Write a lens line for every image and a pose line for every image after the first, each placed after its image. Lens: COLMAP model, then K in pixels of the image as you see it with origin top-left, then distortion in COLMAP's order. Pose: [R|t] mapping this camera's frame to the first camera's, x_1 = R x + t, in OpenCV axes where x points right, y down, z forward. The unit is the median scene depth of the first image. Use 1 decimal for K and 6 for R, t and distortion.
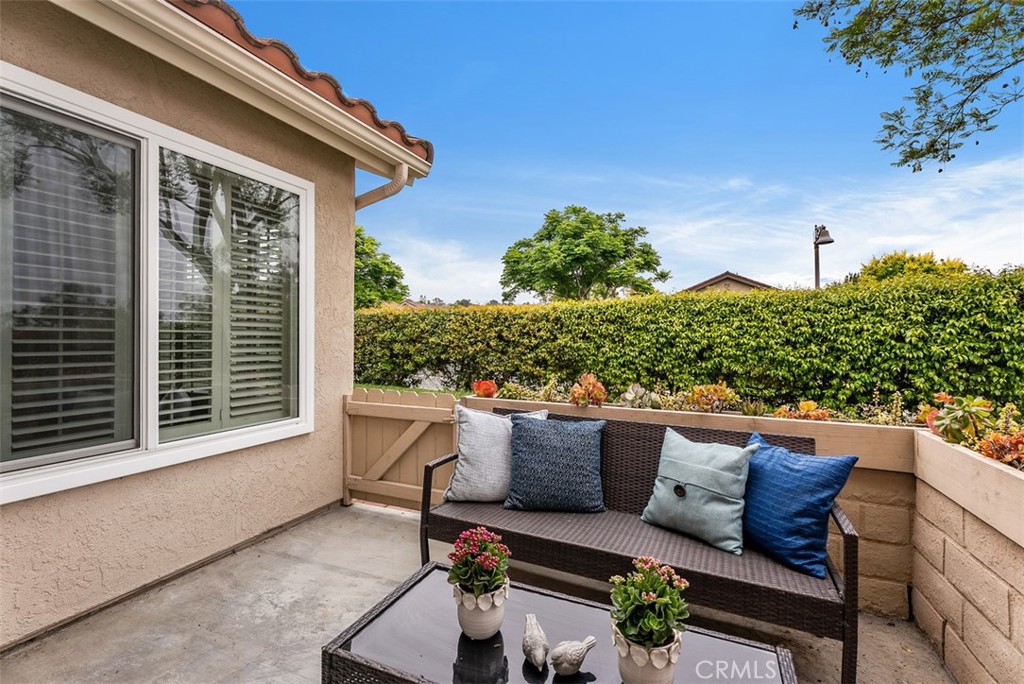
lens RADIAL K [[462.7, 0, 492.4], [0, 462.7, 340.4], [0, 0, 1]] dist [0.007696, -0.001791]
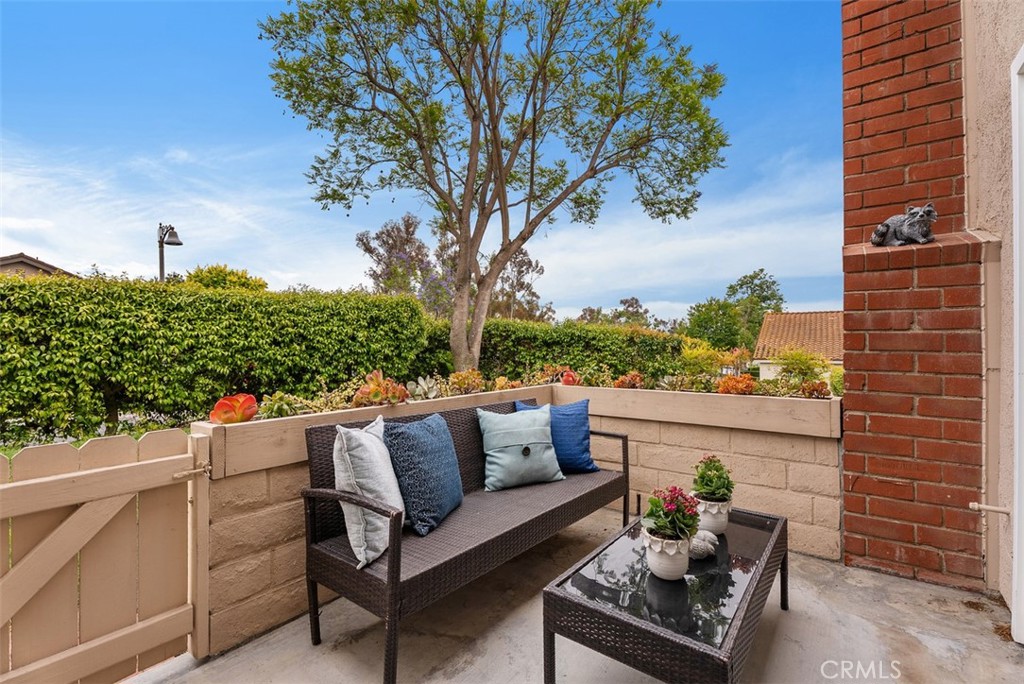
lens RADIAL K [[462.7, 0, 515.5], [0, 462.7, 351.5], [0, 0, 1]] dist [0.007696, -0.001791]
pose [[0.205980, -0.021800, 0.978313, -0.285516], [0.009221, 0.999751, 0.020337, 0.009411], [-0.978513, 0.004832, 0.206130, 0.265875]]
